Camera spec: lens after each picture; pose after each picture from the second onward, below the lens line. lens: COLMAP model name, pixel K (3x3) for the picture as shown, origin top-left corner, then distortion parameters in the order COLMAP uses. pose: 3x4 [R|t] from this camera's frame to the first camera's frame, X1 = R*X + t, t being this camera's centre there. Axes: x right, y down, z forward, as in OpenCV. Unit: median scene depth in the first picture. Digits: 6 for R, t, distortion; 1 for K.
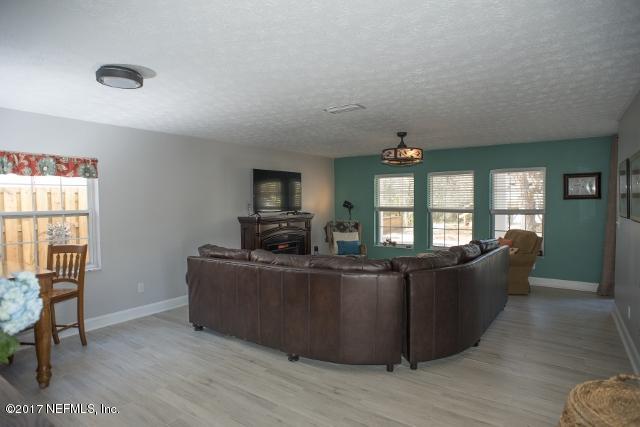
lens RADIAL K [[361.7, 0, 320.0], [0, 361.7, 213.5], [0, 0, 1]] dist [-0.092516, 0.065455]
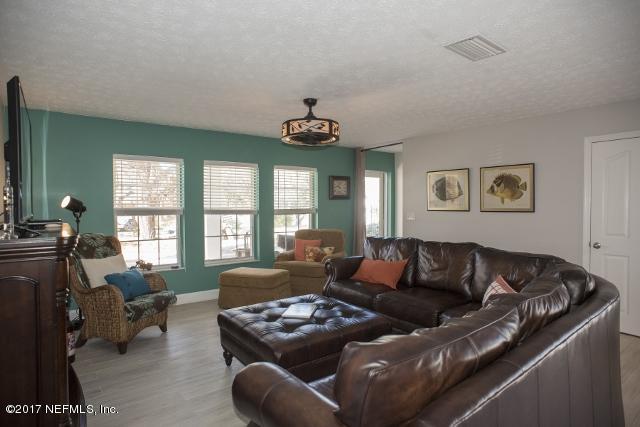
lens RADIAL K [[361.7, 0, 320.0], [0, 361.7, 213.5], [0, 0, 1]] dist [-0.092516, 0.065455]
pose [[0.306800, -0.022346, 0.951512, -0.336471], [0.023887, 0.999590, 0.015773, -0.012684], [-0.951474, 0.017890, 0.307208, 0.614729]]
